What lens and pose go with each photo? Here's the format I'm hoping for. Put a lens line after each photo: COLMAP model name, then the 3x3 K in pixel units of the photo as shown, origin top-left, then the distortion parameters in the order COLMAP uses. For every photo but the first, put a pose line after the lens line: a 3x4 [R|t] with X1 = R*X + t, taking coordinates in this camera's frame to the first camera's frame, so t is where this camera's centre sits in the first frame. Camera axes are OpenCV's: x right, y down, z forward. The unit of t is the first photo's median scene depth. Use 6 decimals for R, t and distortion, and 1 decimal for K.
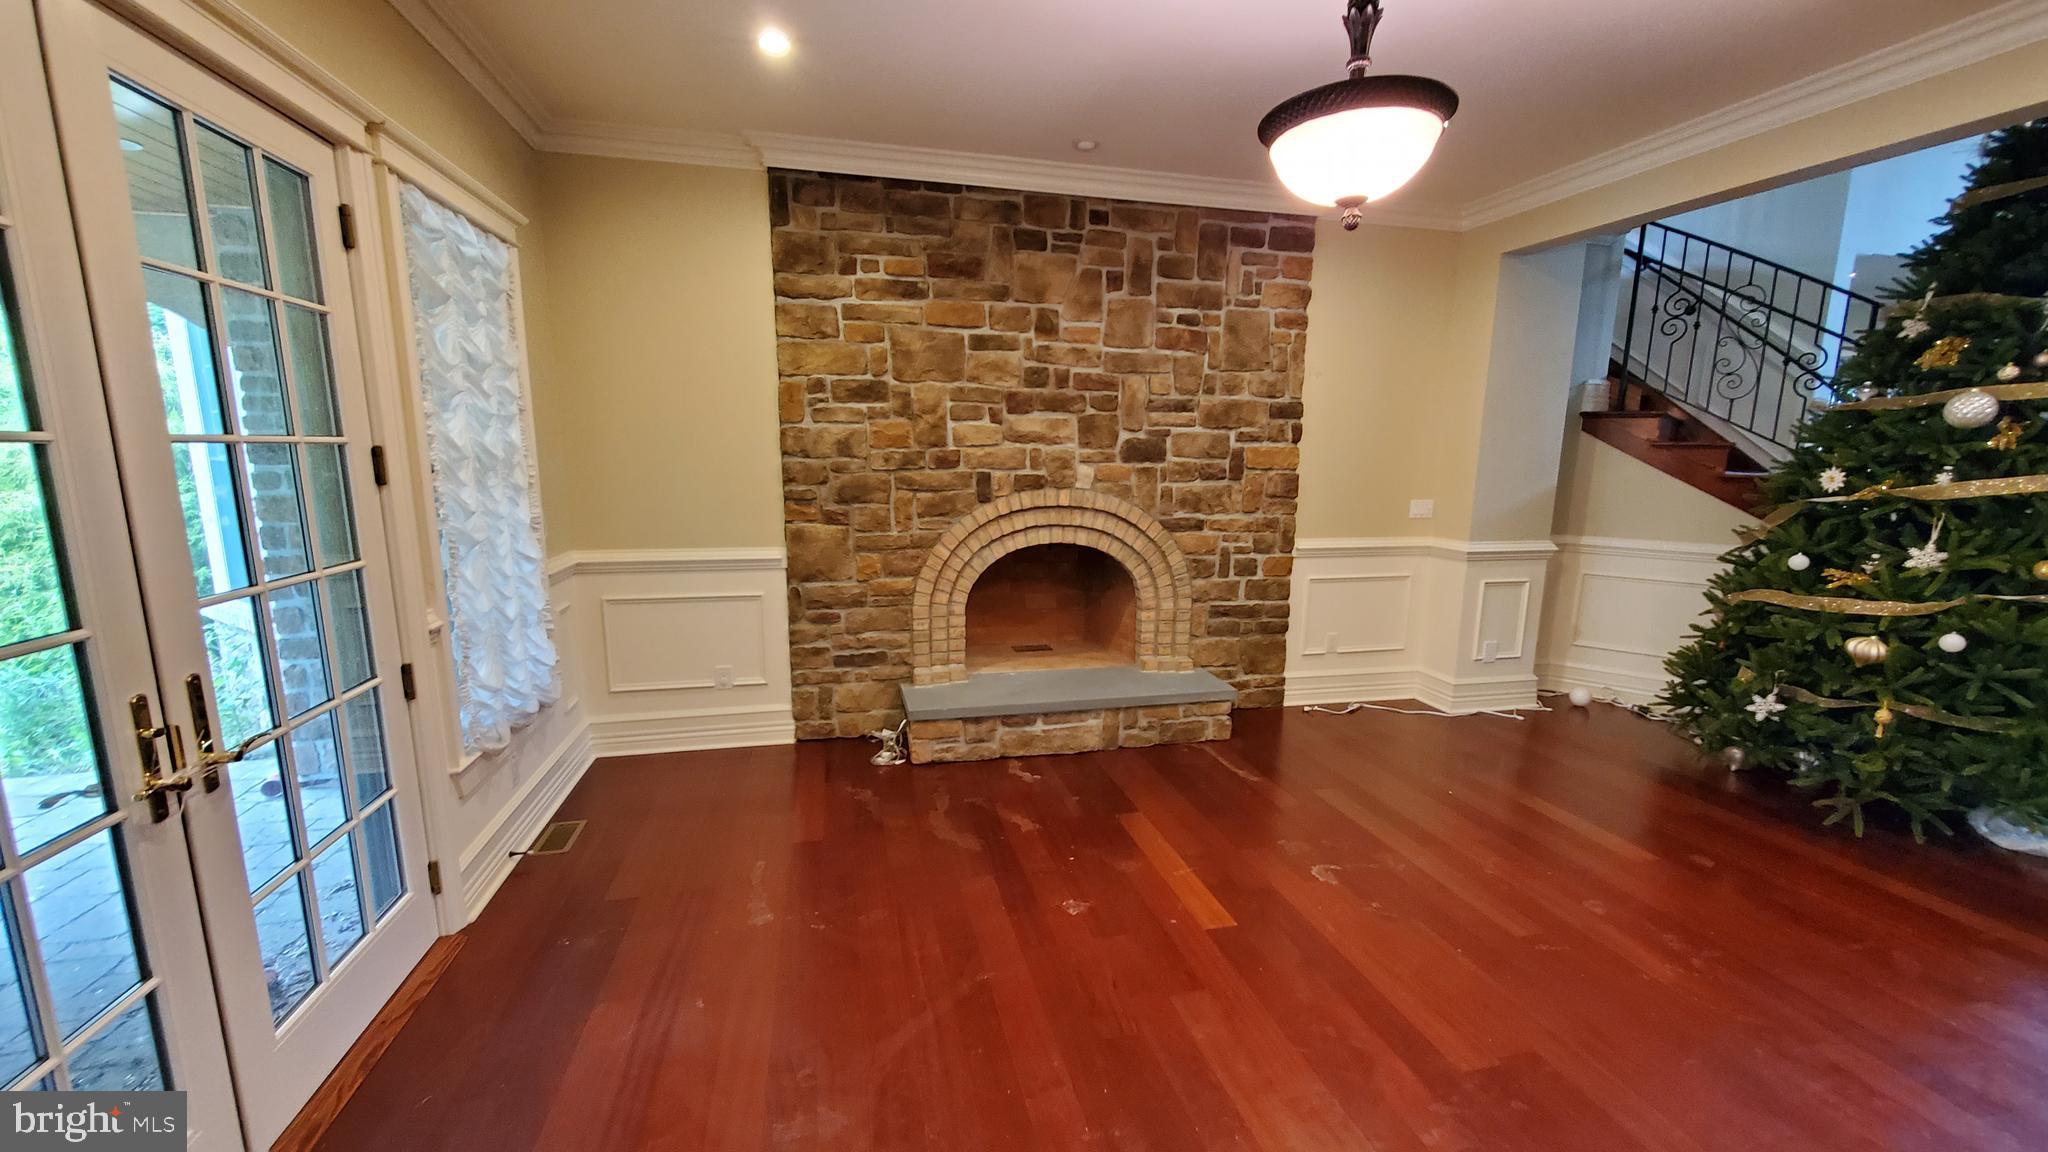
lens RADIAL K [[795.2, 0, 1018.5], [0, 795.2, 585.4], [0, 0, 1]] dist [0.001664, 0.000044]
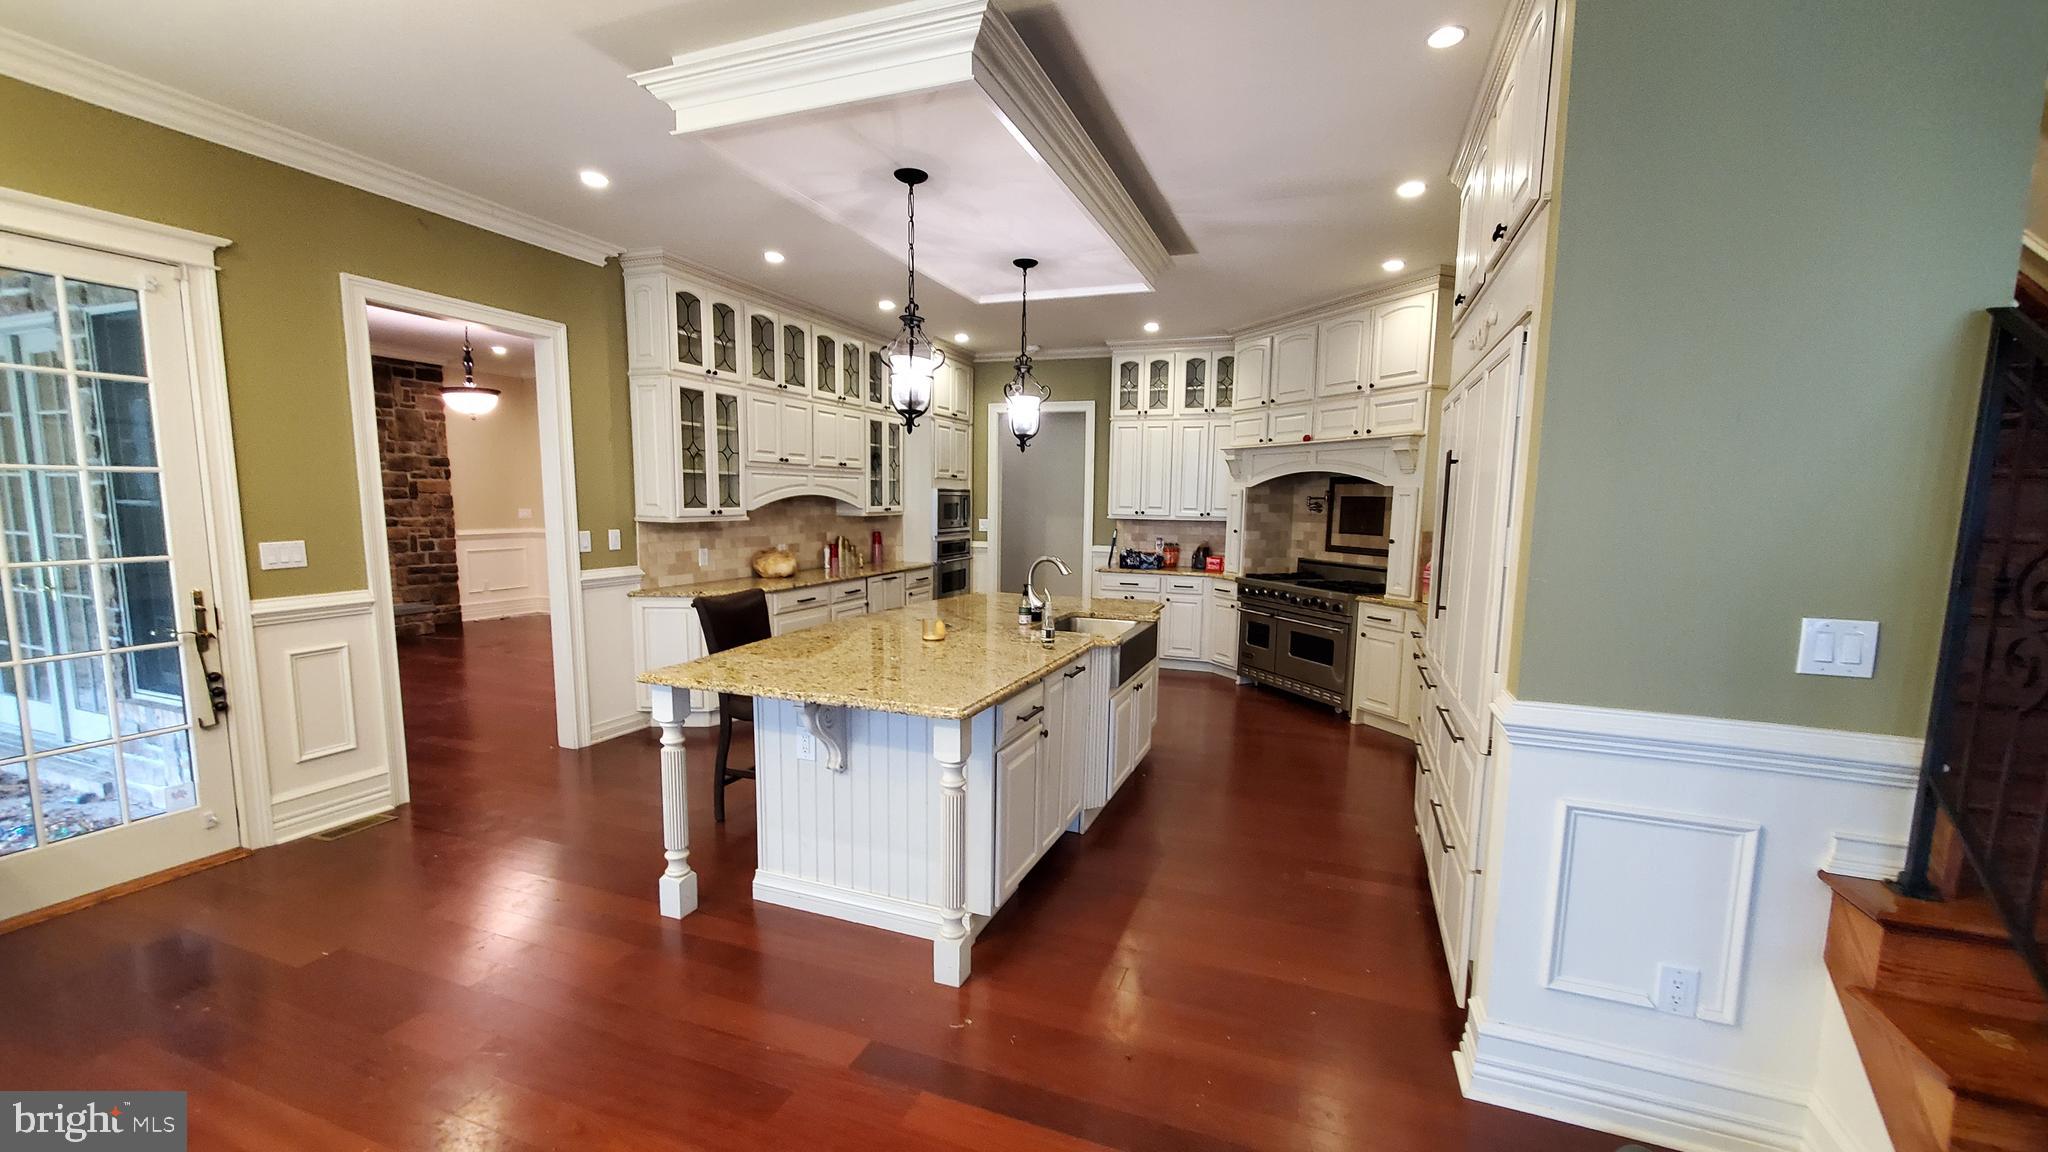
lens RADIAL K [[795.2, 0, 1030.5], [0, 795.2, 582.9], [0, 0, 1]] dist [0.001664, 0.000044]
pose [[0.931994, -0.034984, 0.360781, 0.931486], [0.051522, 0.998011, -0.036320, 0.204544], [-0.358793, 0.052438, 0.931943, -1.231822]]
